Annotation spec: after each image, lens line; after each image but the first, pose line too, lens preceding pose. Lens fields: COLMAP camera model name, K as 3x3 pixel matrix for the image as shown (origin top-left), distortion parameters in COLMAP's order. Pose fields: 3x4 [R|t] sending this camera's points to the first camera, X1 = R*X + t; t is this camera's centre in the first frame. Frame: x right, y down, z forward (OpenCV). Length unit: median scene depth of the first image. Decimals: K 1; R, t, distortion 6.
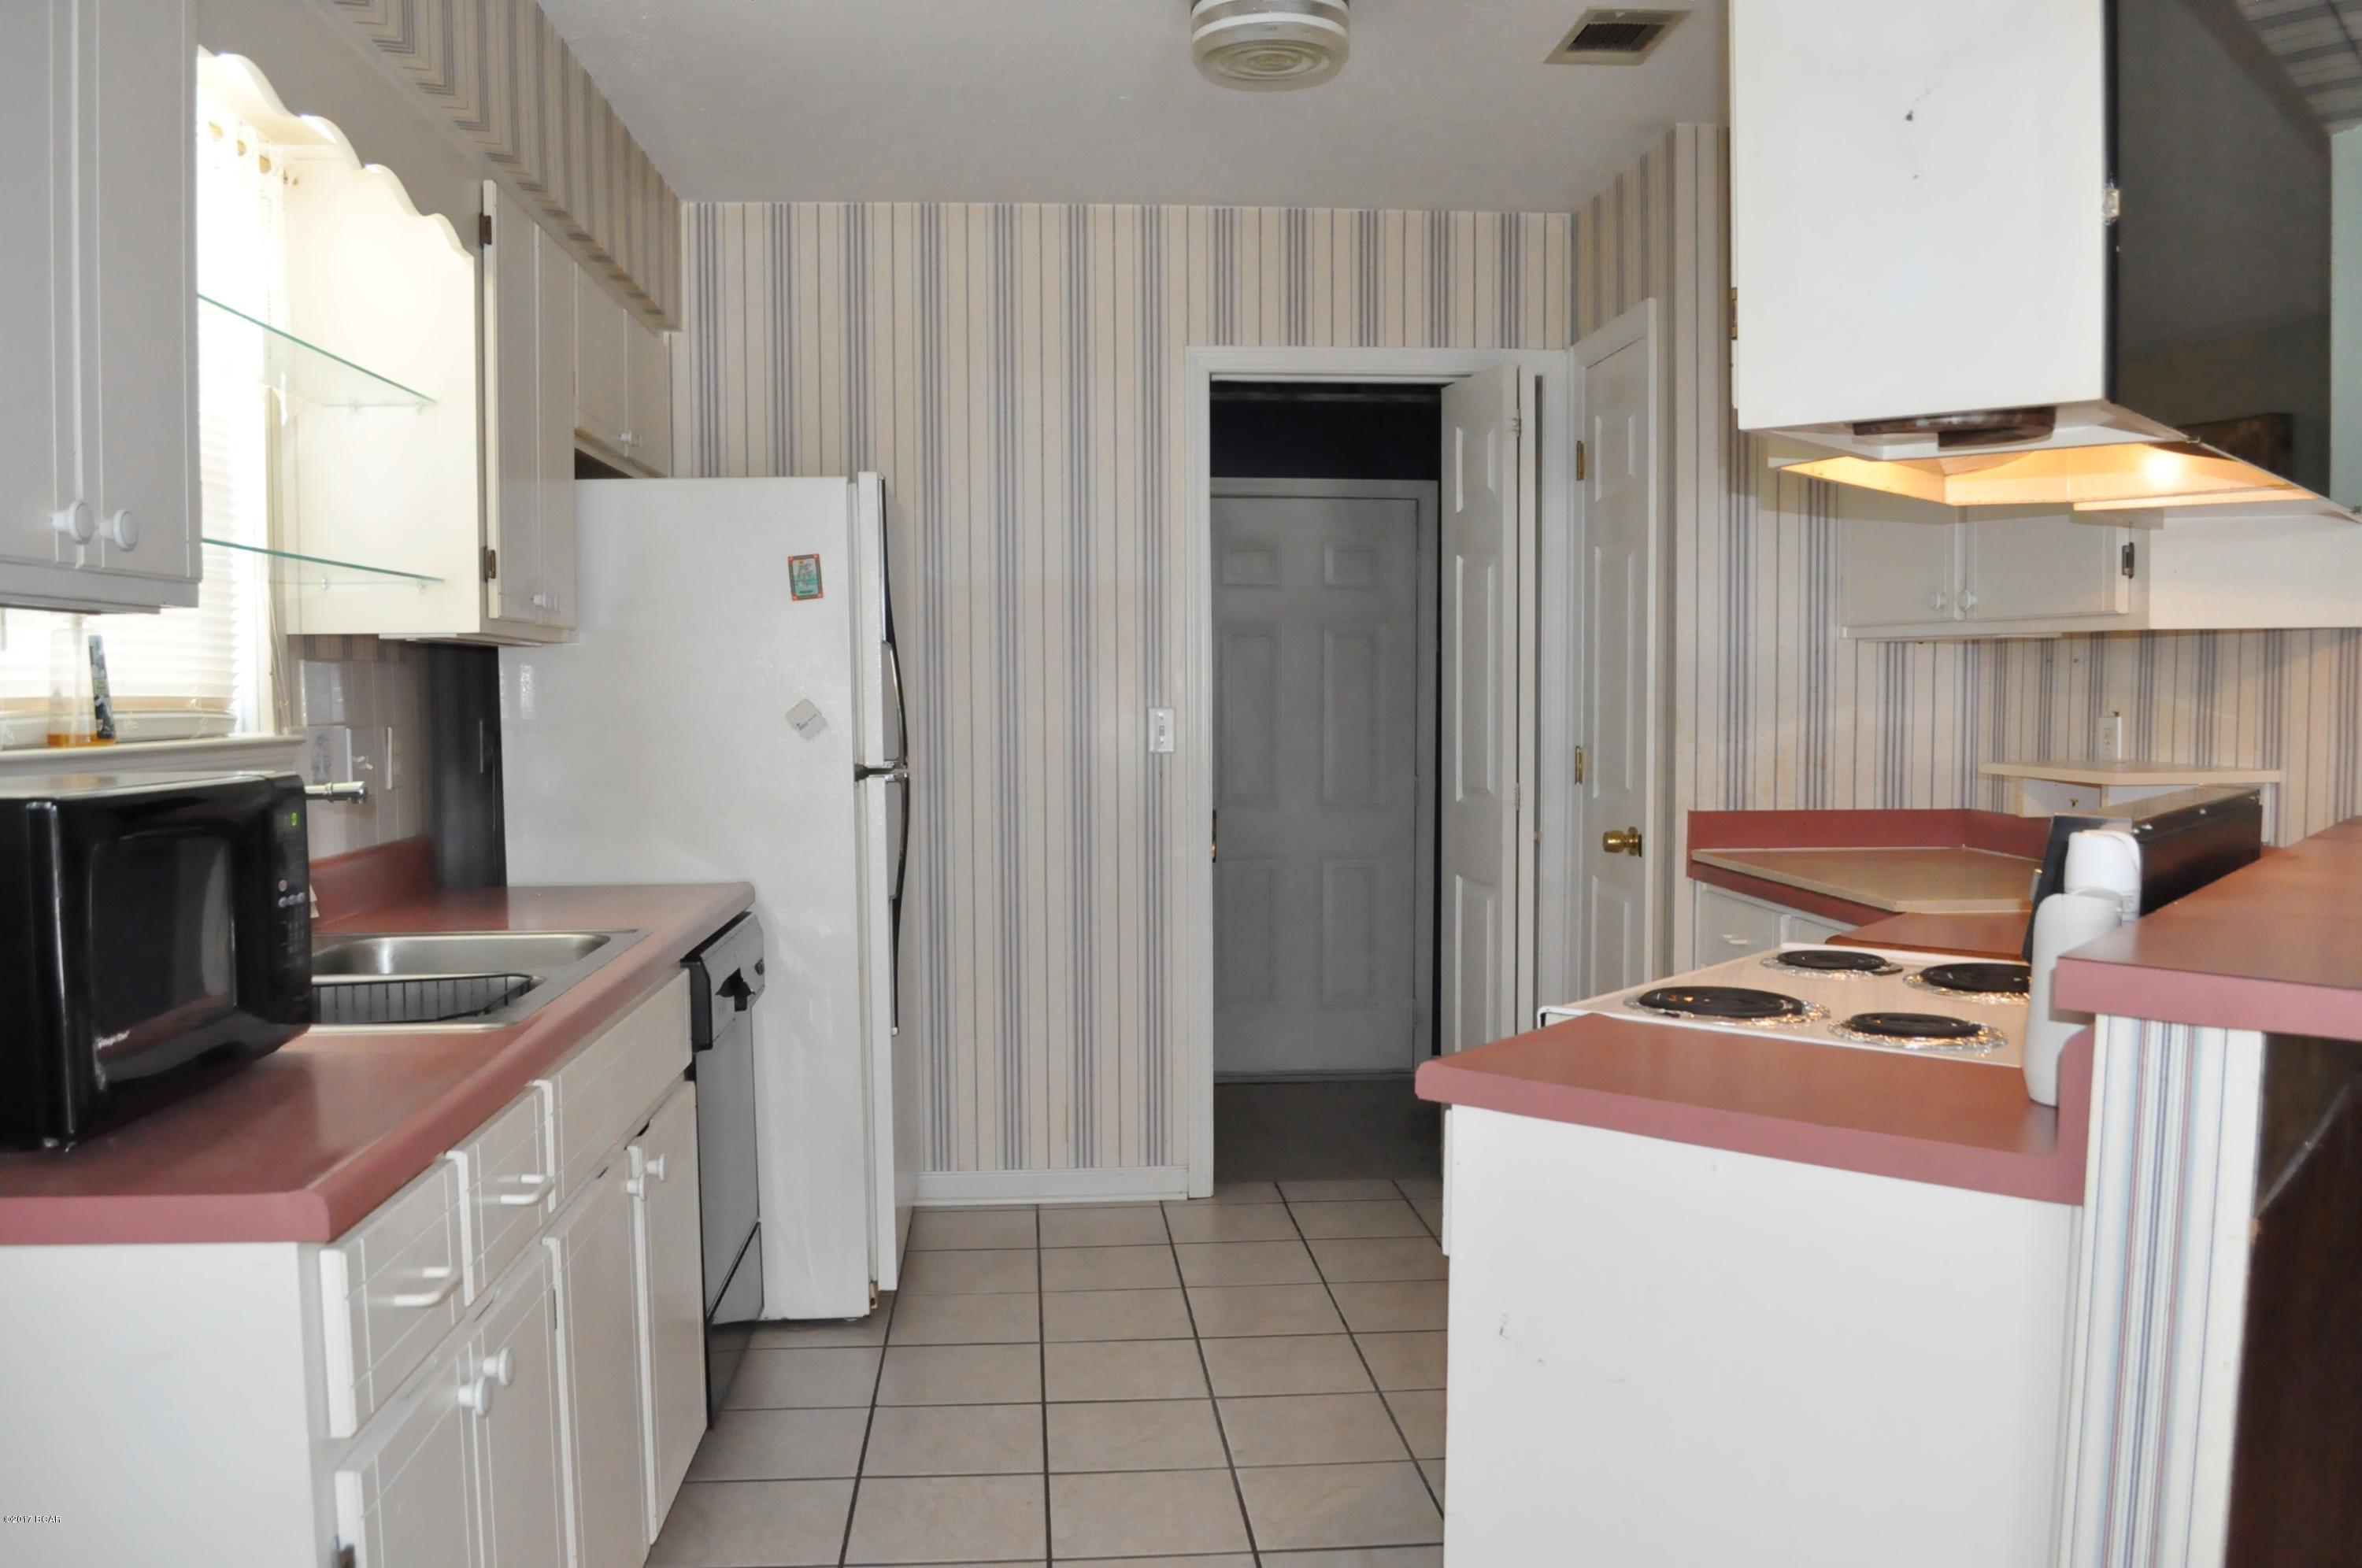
lens RADIAL K [[2052.1, 0, 1180.7], [0, 2052.1, 837.9], [0, 0, 1]] dist [-0.055713, -0.003322]
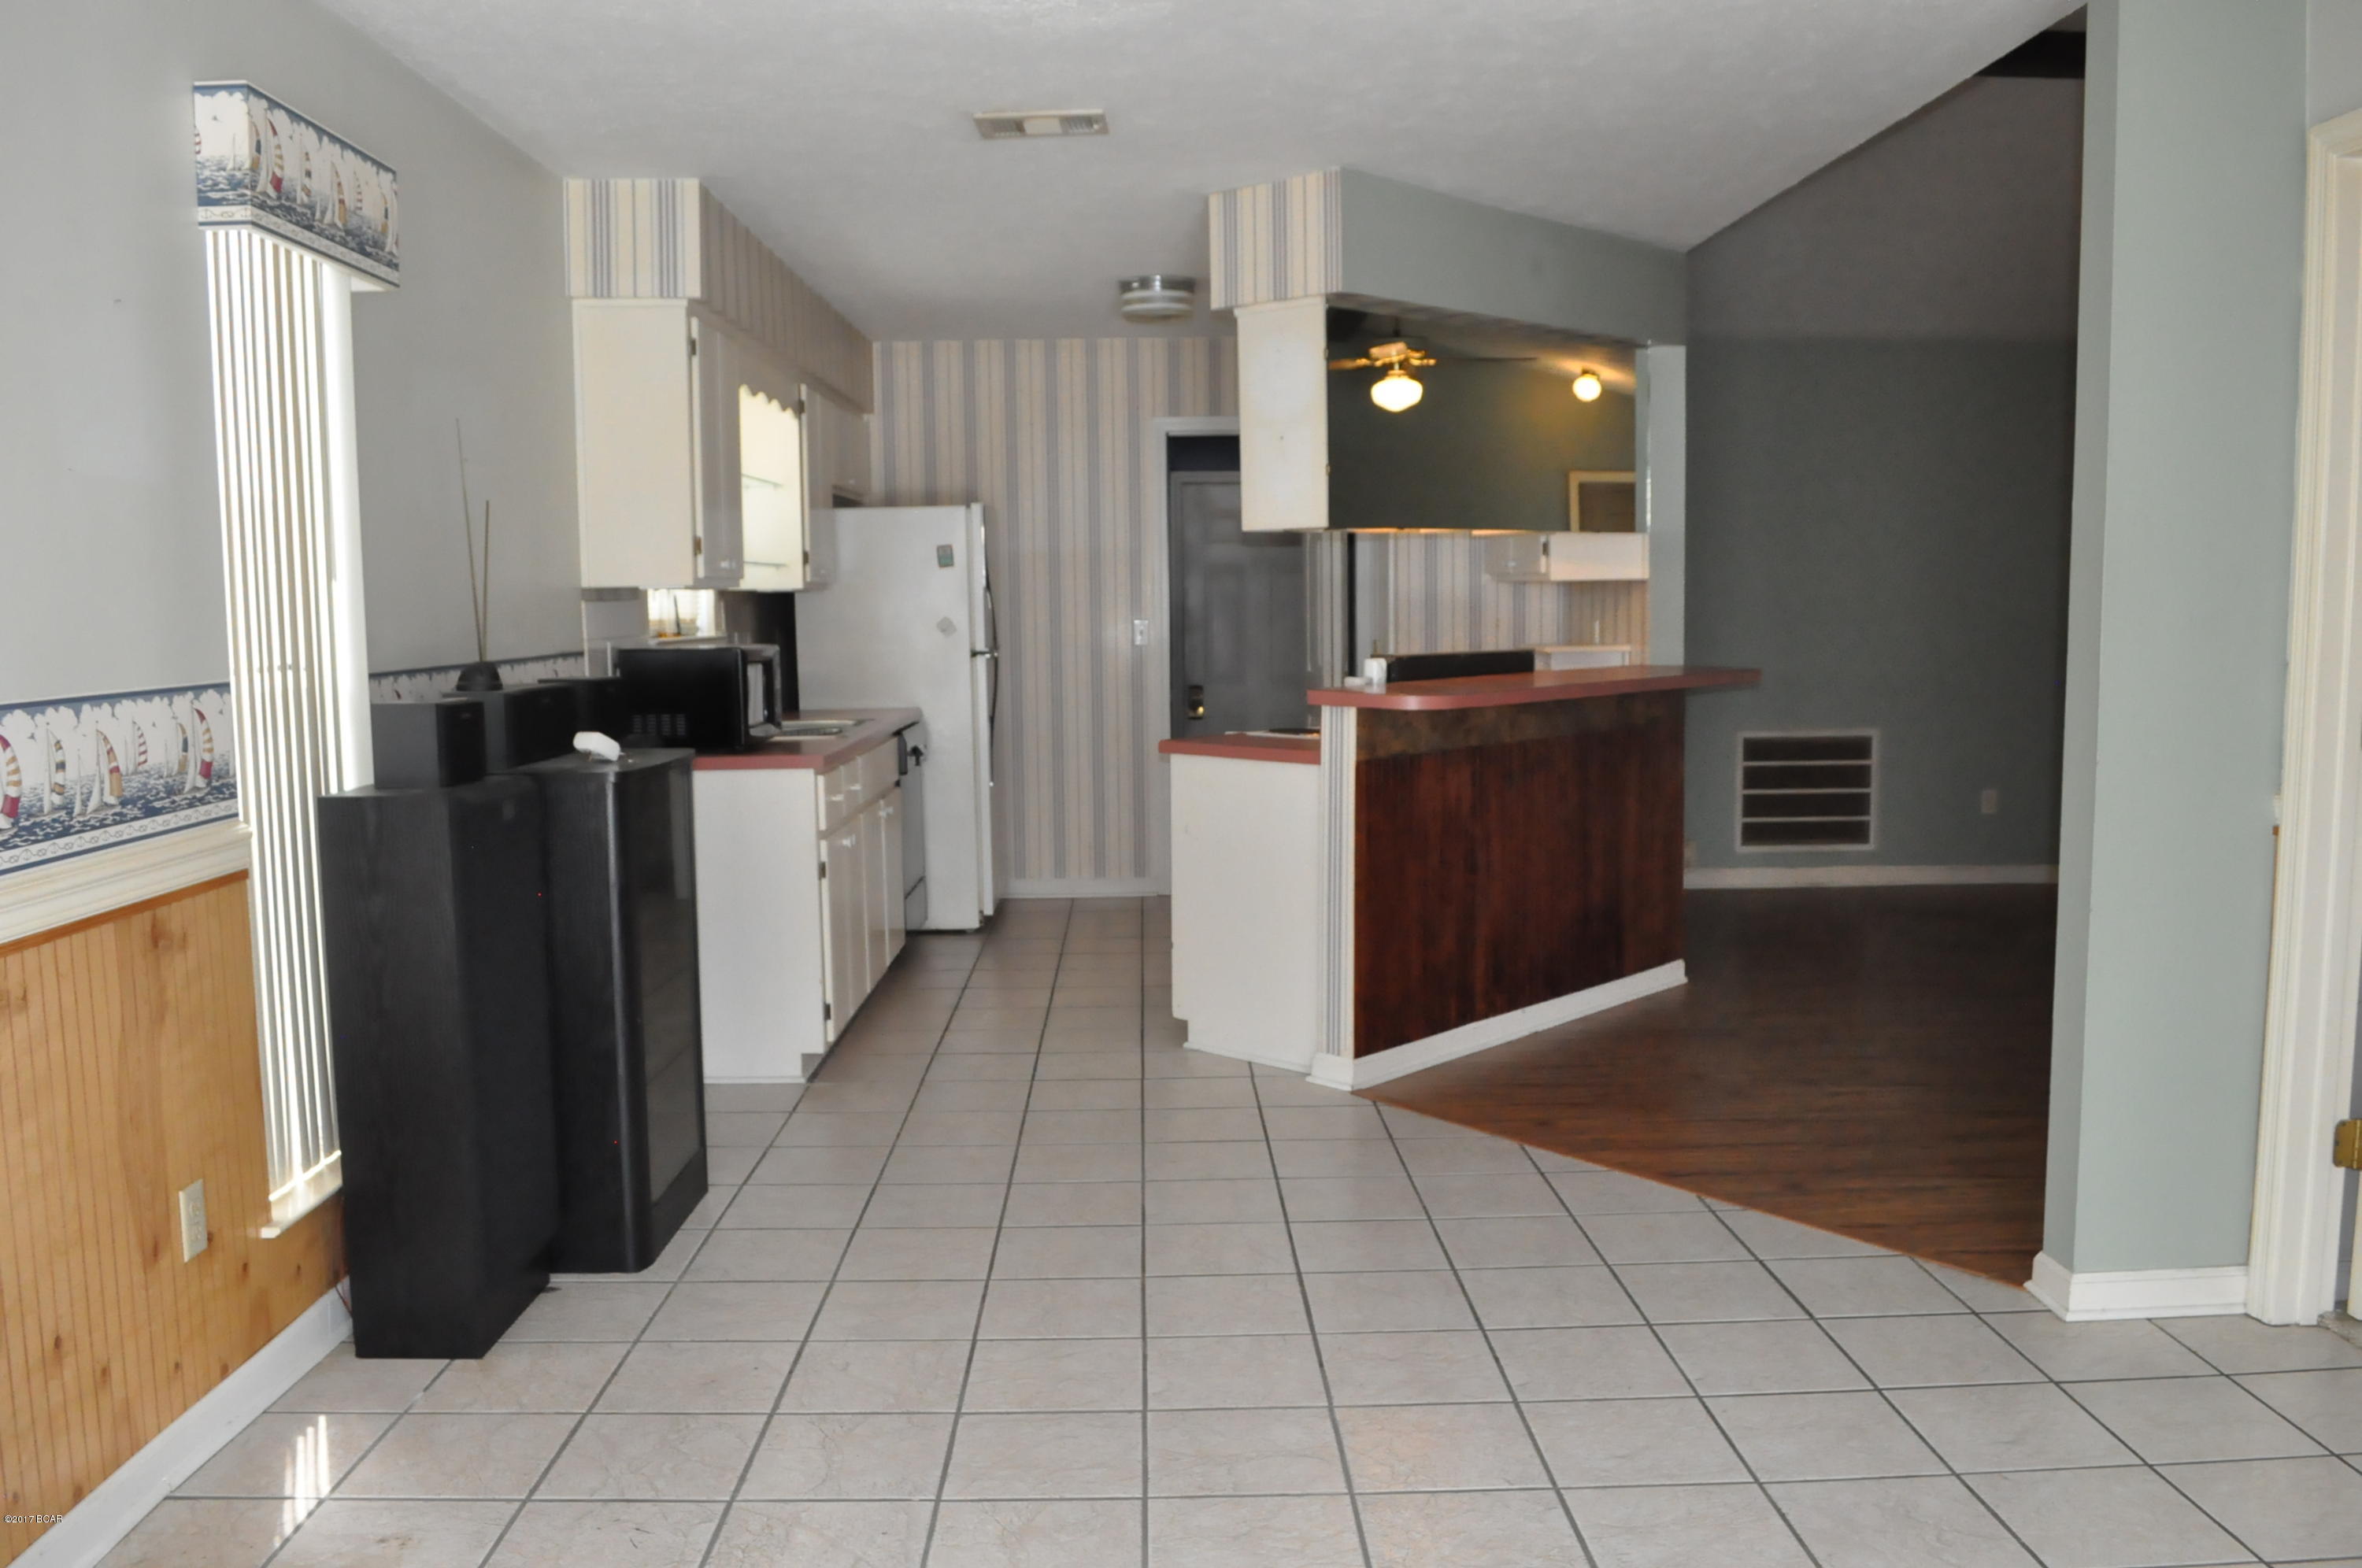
lens RADIAL K [[2052.1, 0, 1180.7], [0, 2052.1, 837.9], [0, 0, 1]] dist [-0.055713, -0.003322]
pose [[0.998282, -0.001361, -0.058571, 0.163381], [0.003848, 0.999095, 0.042355, 0.064081], [0.058461, -0.042508, 0.997384, -0.996016]]
